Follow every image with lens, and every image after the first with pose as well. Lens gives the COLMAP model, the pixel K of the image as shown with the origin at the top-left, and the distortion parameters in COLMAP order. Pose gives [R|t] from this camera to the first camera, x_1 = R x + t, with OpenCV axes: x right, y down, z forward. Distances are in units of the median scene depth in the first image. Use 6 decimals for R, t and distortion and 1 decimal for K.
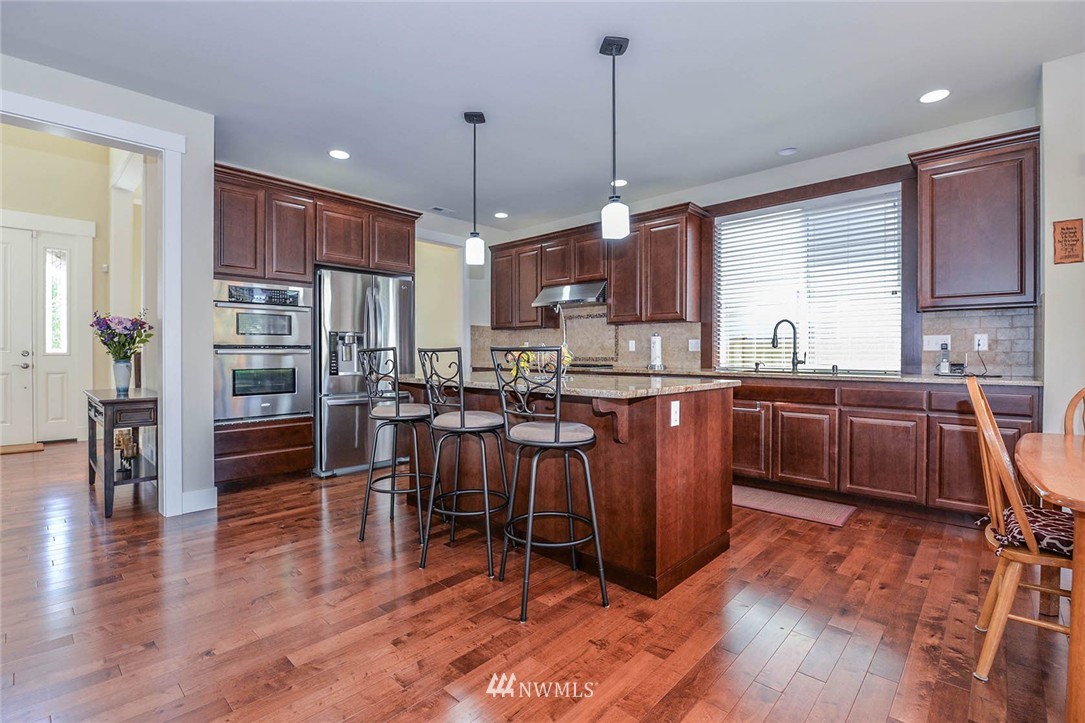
lens RADIAL K [[495.5, 0, 551.5], [0, 495.5, 355.9], [0, 0, 1]] dist [-0.010711, -0.002636]
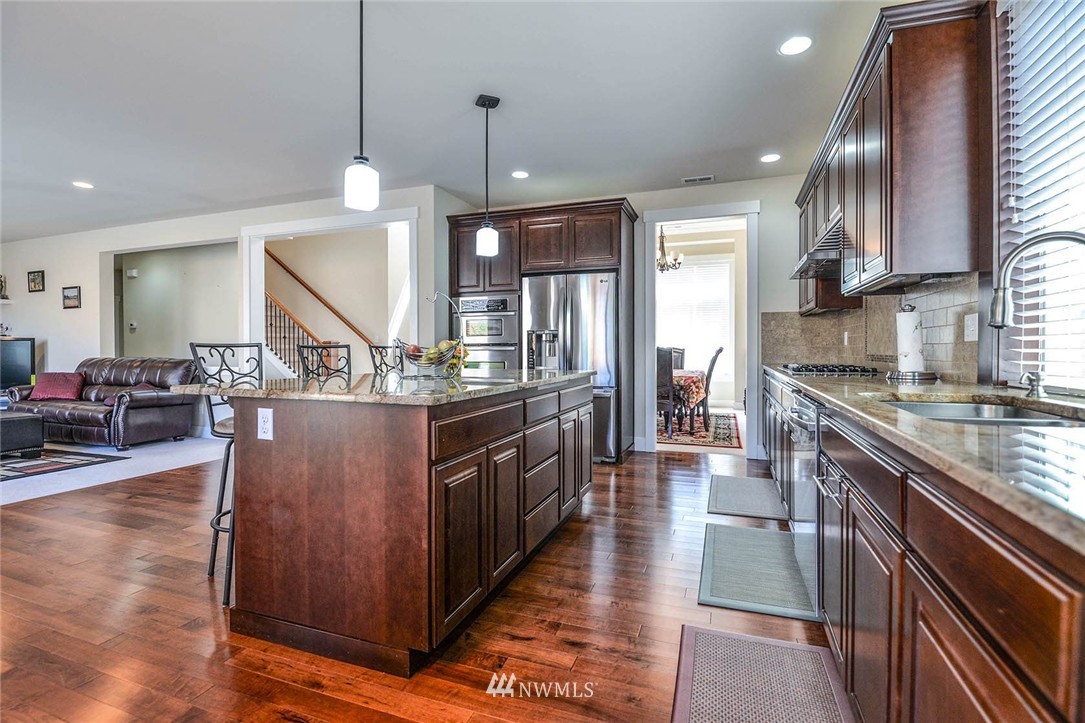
lens RADIAL K [[495.5, 0, 551.0], [0, 495.5, 352.3], [0, 0, 1]] dist [-0.010711, -0.002636]
pose [[0.385886, 0.003127, -0.922541, 0.649351], [-0.002696, 0.999994, 0.002261, -0.001780], [0.922542, 0.001614, 0.385892, 0.624982]]
